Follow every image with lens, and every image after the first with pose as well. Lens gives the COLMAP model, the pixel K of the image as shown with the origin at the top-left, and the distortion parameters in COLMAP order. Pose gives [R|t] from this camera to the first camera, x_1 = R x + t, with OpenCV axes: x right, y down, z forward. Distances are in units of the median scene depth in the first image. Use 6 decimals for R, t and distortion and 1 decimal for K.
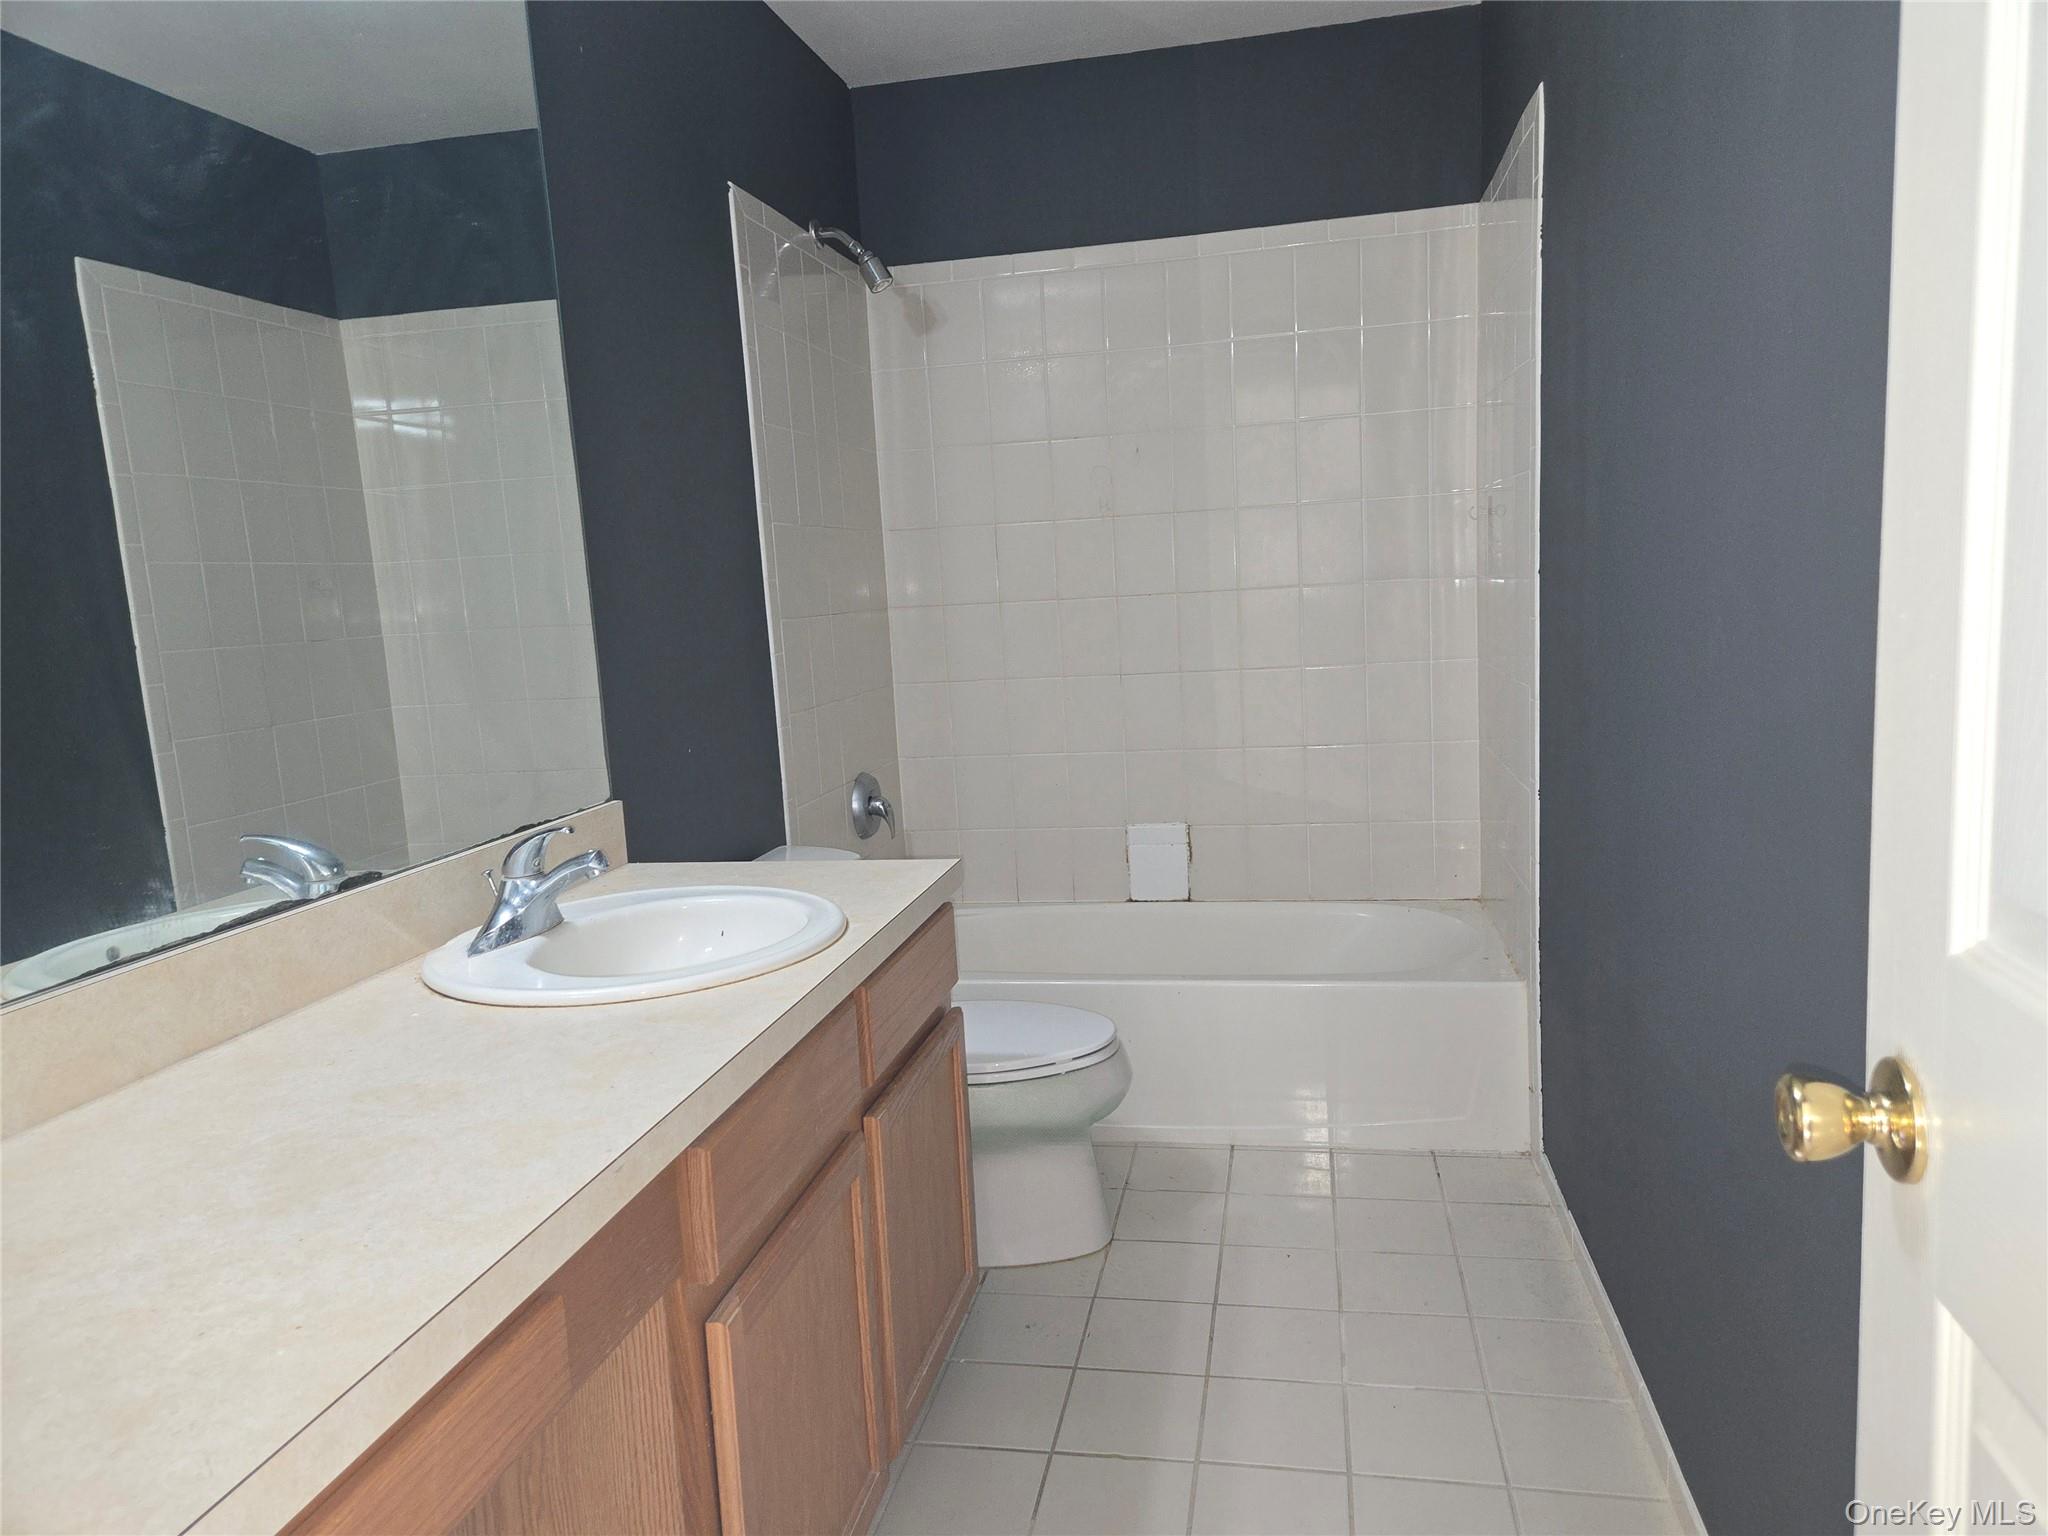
lens RADIAL K [[1359.1, 0, 1036.7], [0, 1359.1, 776.6], [0, 0, 1]] dist [0.079300, -0.061257]
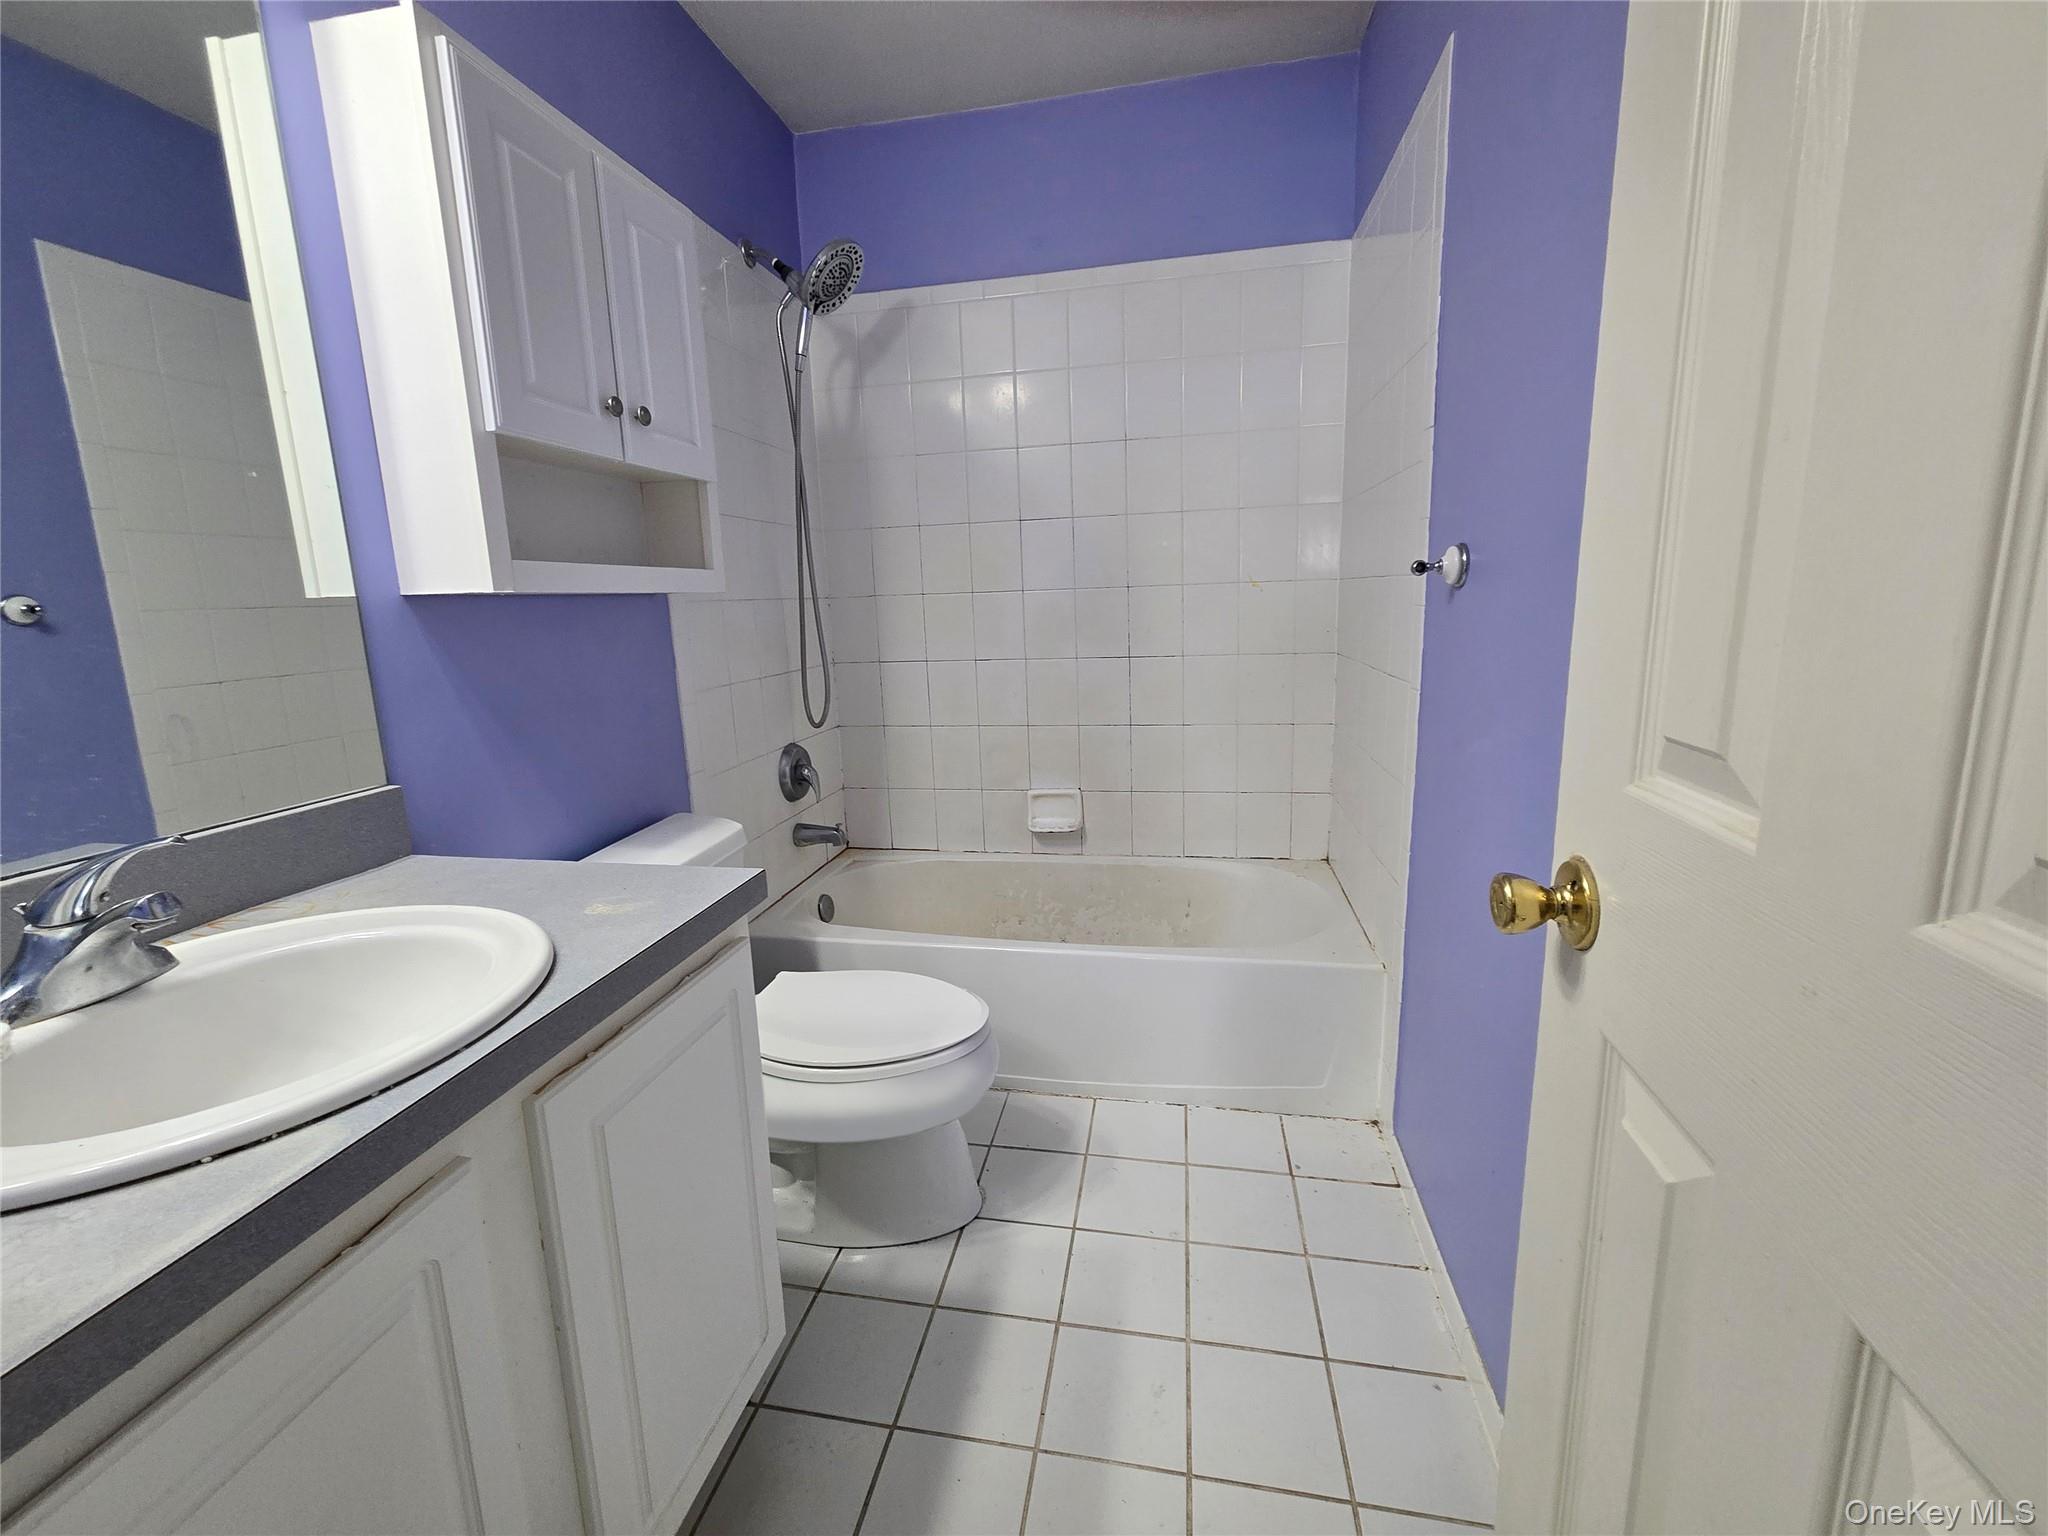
lens RADIAL K [[894.0, 0, 1024.0], [0, 894.0, 768.0], [0, 0, 1]] dist [0.017980, 0.000073]
pose [[0.999591, 0.028244, 0.004547, 0.069093], [-0.028419, 0.998591, 0.044812, -0.023735], [-0.003275, -0.044923, 0.998985, 0.267615]]
